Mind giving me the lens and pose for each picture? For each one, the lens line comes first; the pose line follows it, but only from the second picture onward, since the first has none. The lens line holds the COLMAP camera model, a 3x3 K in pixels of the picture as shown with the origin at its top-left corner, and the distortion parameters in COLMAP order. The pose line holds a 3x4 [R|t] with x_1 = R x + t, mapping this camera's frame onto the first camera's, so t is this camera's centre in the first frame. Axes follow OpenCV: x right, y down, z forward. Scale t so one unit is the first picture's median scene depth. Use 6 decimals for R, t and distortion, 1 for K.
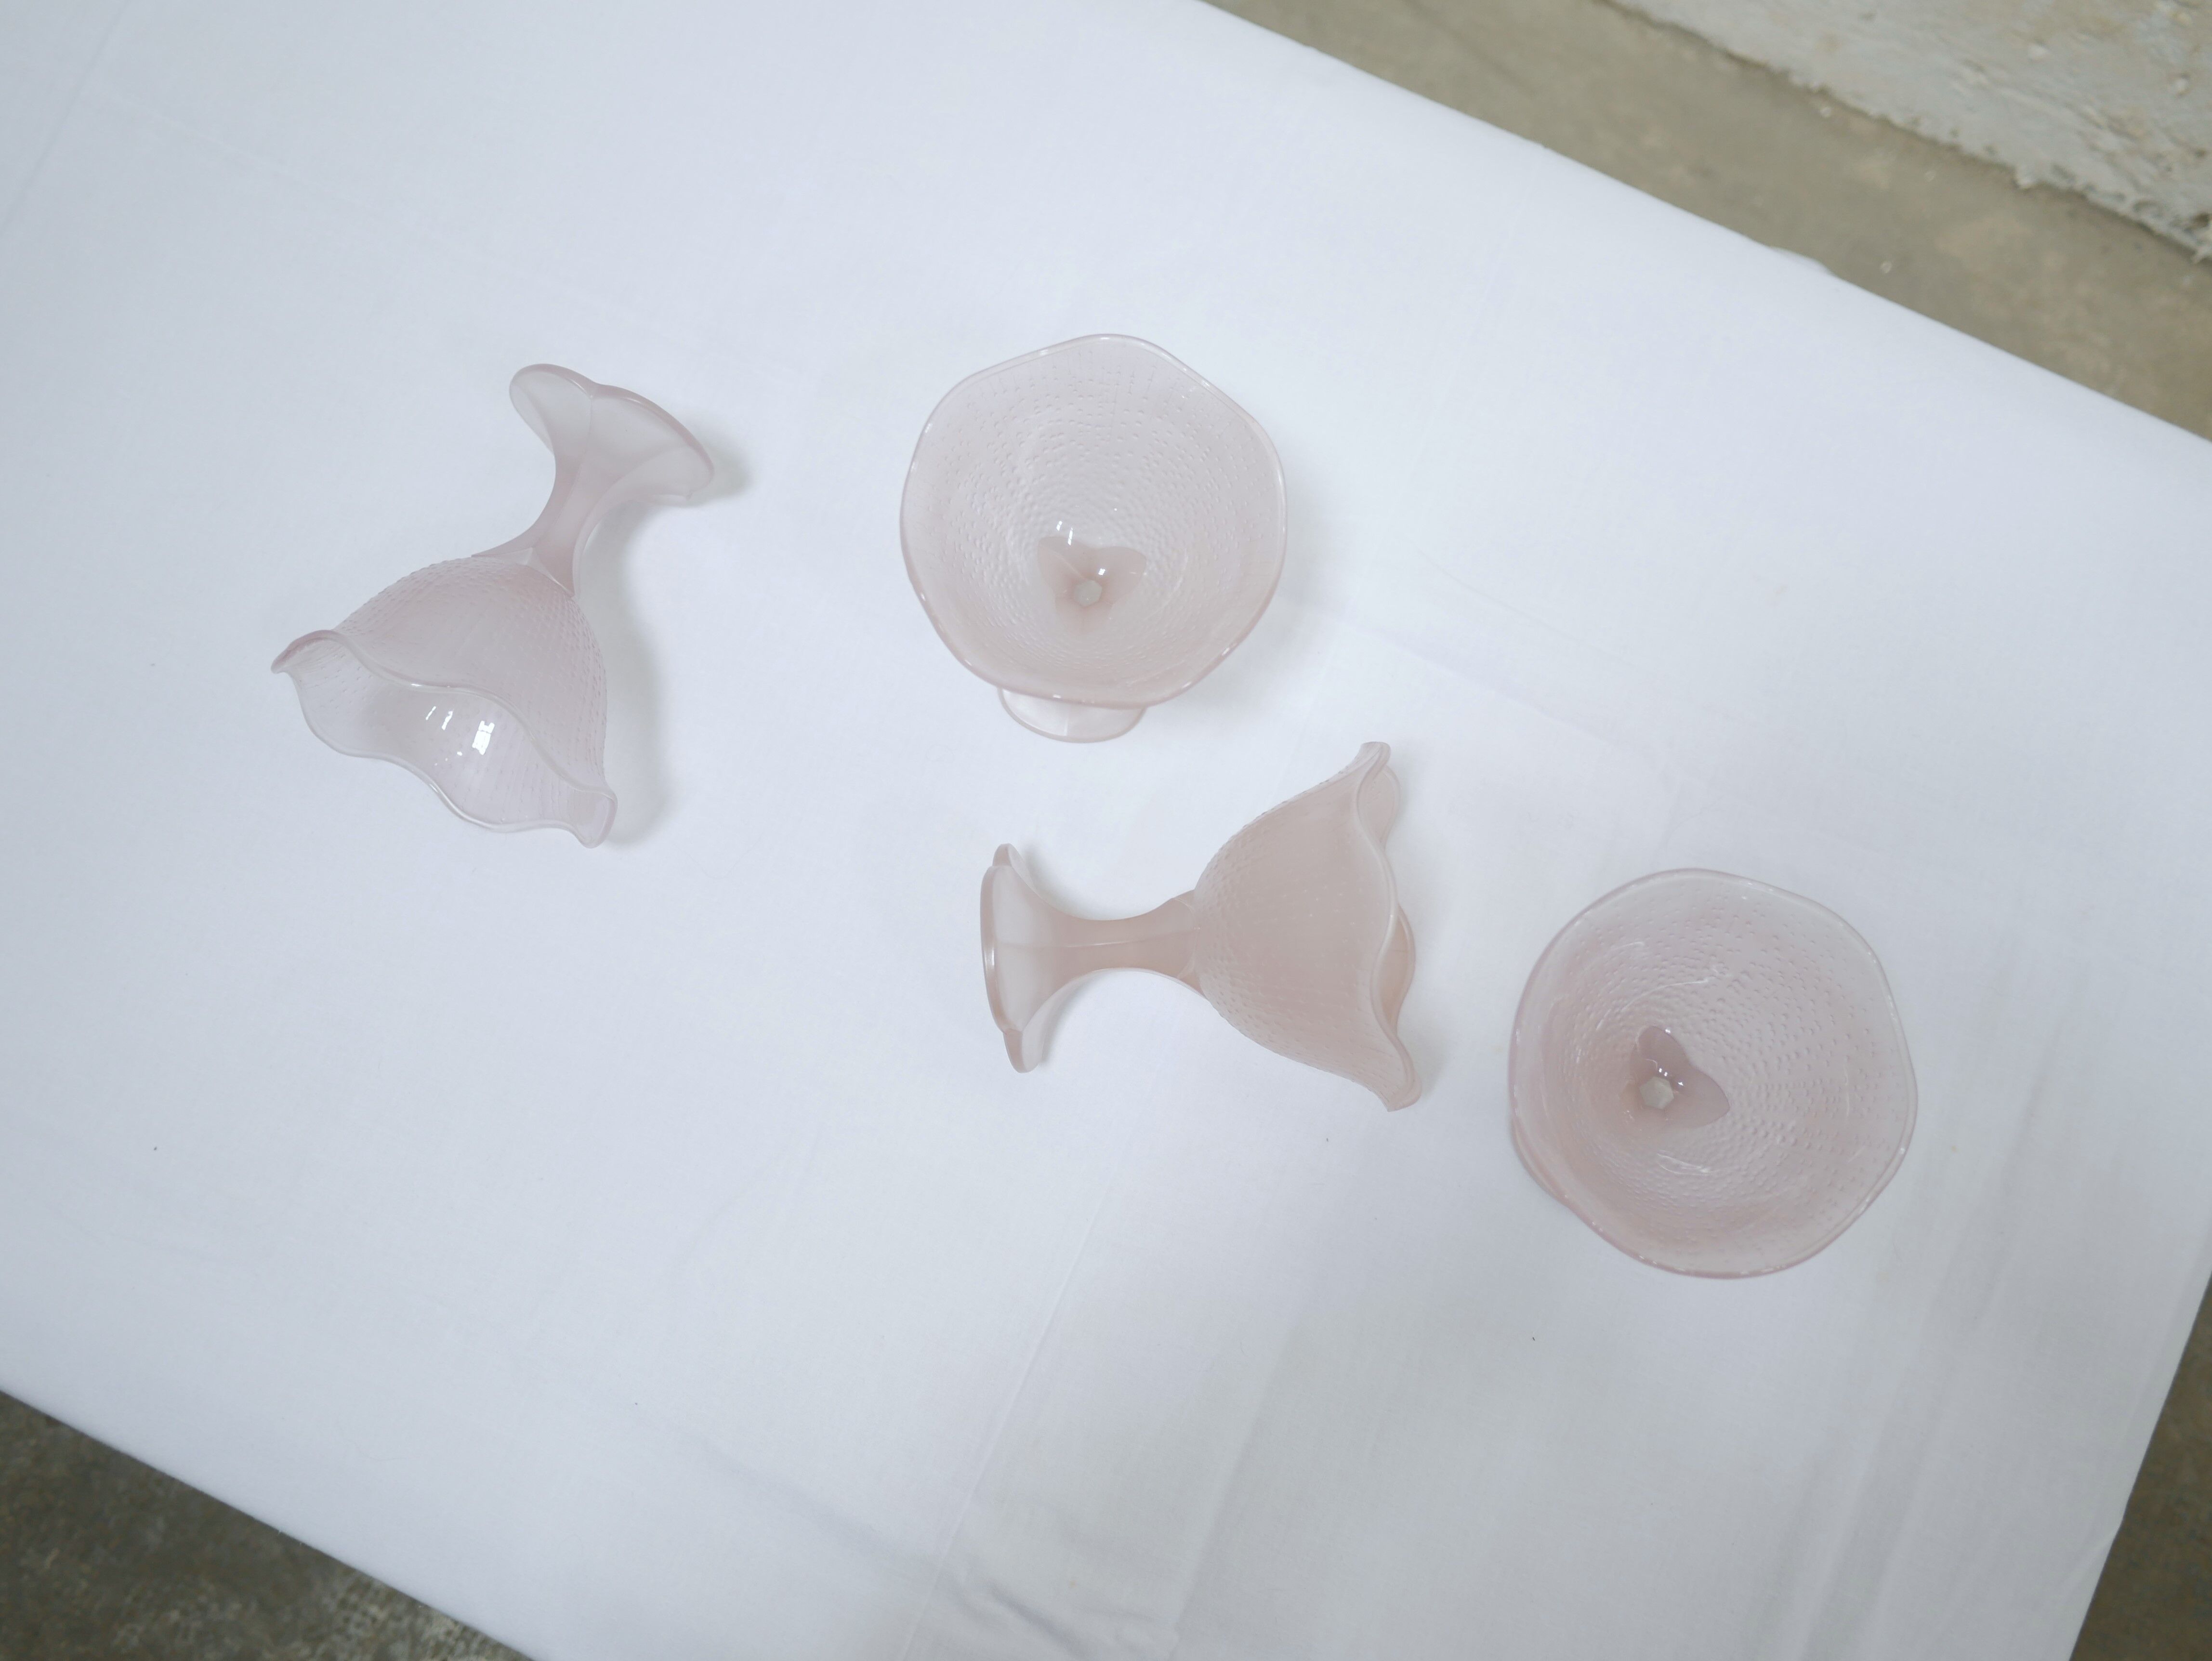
lens RADIAL K [[2569.3, 0, 1100.9], [0, 2569.3, 828.0], [0, 0, 1]] dist [-0.005639, 0.000000]
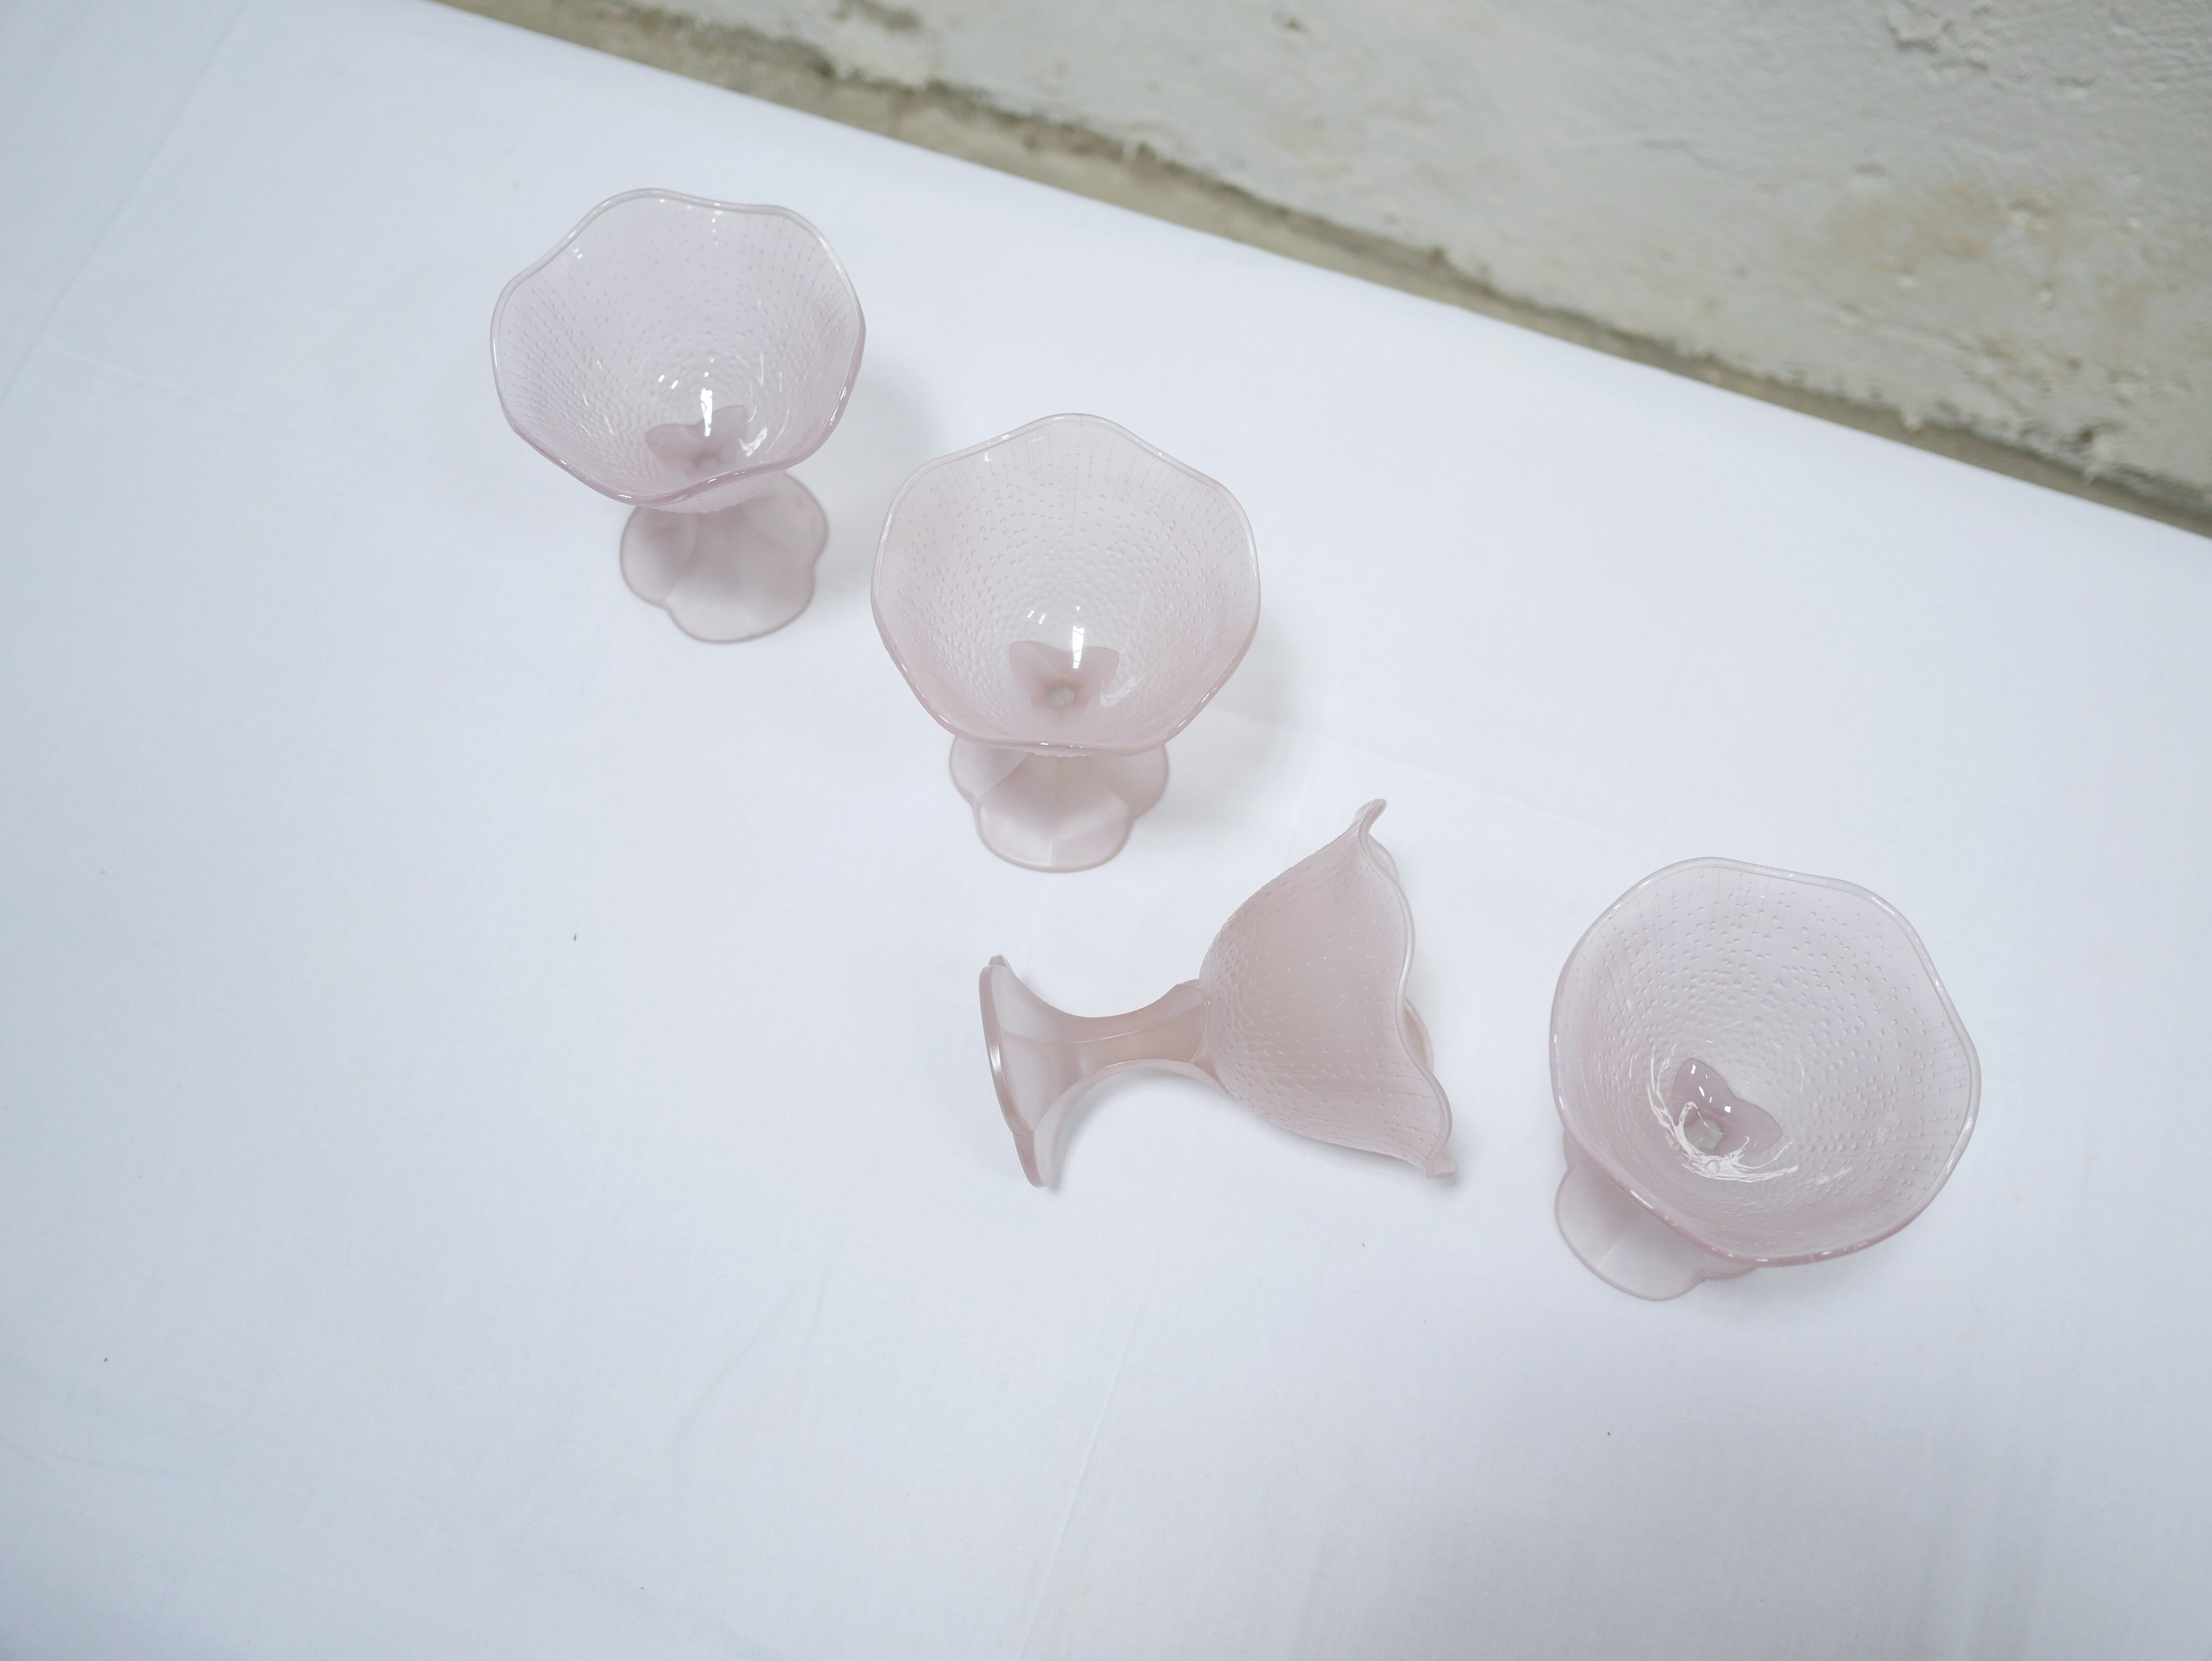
lens RADIAL K [[2569.3, 0, 1111.0], [0, 2569.3, 830.9], [0, 0, 1]] dist [-0.005639, 0.000000]
pose [[0.995846, -0.081343, 0.040907, -0.031475], [0.088723, 0.967866, -0.235293, 0.194079], [-0.020453, 0.237945, 0.971063, 0.052086]]
